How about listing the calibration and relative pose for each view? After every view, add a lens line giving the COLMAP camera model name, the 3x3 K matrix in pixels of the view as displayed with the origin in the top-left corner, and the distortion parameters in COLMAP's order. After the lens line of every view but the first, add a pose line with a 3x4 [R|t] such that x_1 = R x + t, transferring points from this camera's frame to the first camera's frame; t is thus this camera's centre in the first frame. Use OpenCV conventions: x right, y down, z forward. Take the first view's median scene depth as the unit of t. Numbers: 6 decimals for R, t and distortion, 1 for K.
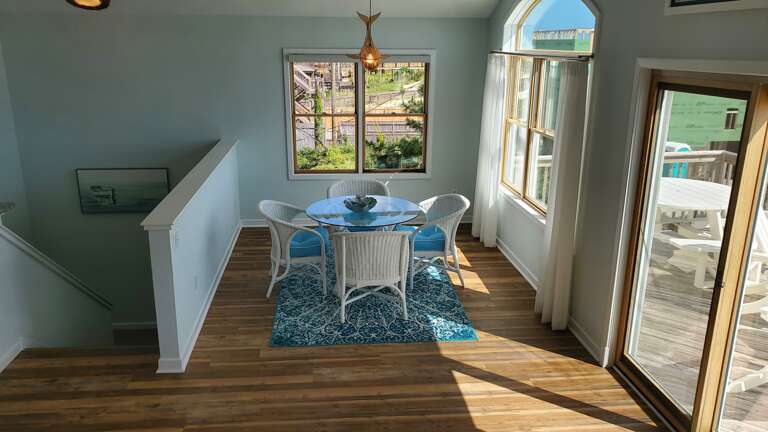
lens RADIAL K [[584.3, 0, 384.0], [0, 584.3, 216.0], [0, 0, 1]] dist [0.001969, 0.008502]
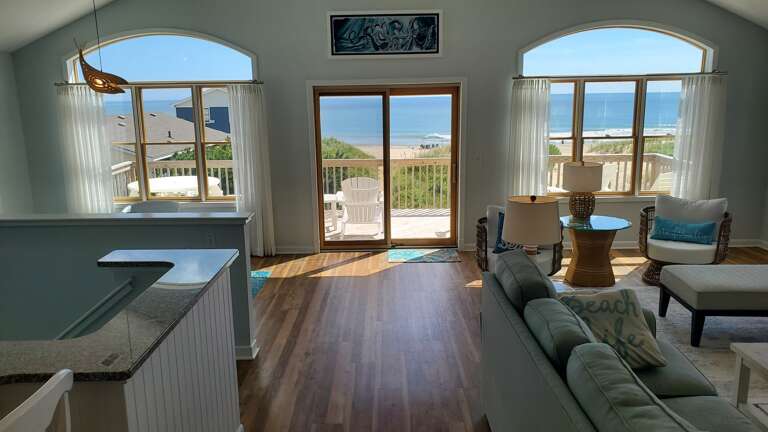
lens RADIAL K [[584.3, 0, 384.0], [0, 584.3, 216.0], [0, 0, 1]] dist [0.001969, 0.008502]
pose [[0.112475, -0.218261, 0.969387, -1.344196], [0.288006, 0.940860, 0.178421, -0.109794], [-0.951000, 0.259122, 0.168684, 0.501637]]
